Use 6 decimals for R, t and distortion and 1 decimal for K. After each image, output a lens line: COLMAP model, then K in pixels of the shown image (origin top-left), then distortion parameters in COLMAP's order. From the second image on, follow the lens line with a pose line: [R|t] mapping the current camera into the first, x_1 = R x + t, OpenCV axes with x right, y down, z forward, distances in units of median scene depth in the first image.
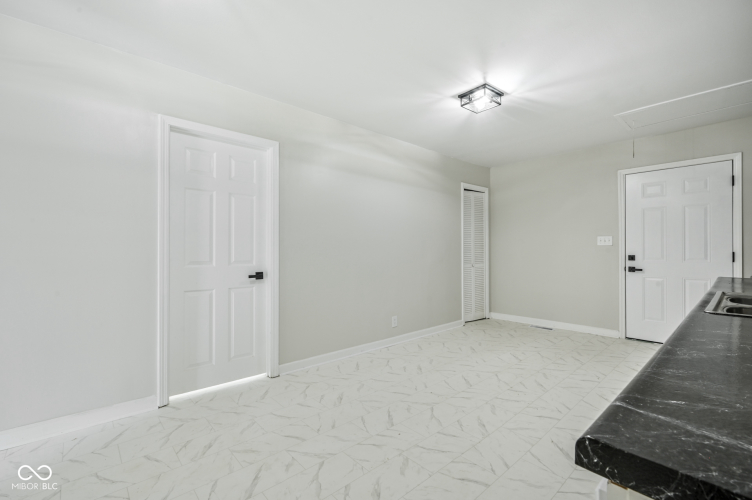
lens RADIAL K [[333.4, 0, 374.9], [0, 333.4, 247.9], [0, 0, 1]] dist [0.001985, 0.001430]
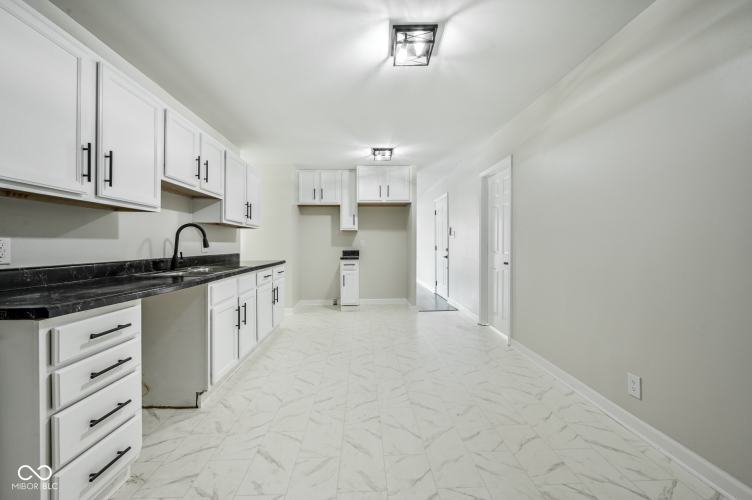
lens RADIAL K [[293.1, 0, 375.2], [0, 293.1, 248.5], [0, 0, 1]] dist [0.000040, 0.000030]
pose [[-0.634423, 0.014051, -0.772859, 0.763225], [0.010623, 0.999899, 0.009459, 0.006862], [0.772913, -0.002209, -0.634508, 1.159866]]
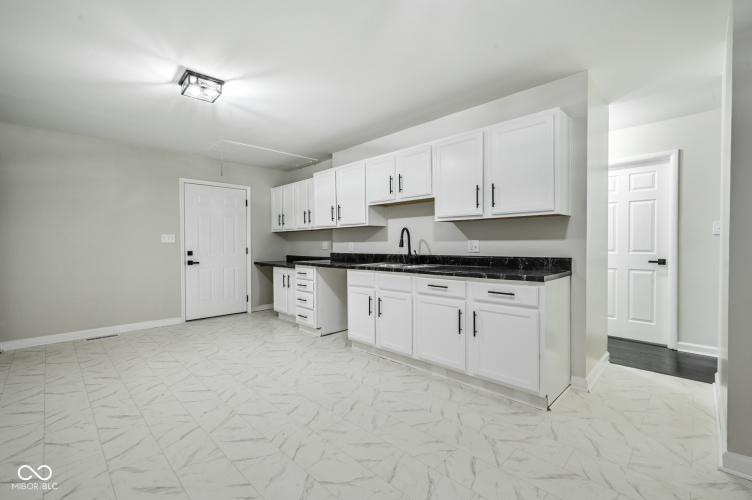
lens RADIAL K [[333.4, 0, 376.0], [0, 333.4, 246.8], [0, 0, 1]] dist [0.001985, 0.001430]
pose [[-0.053101, -0.004255, 0.998580, -0.561562], [0.000412, 0.999991, 0.004283, 0.002111], [-0.998589, 0.000639, -0.053099, 0.477037]]
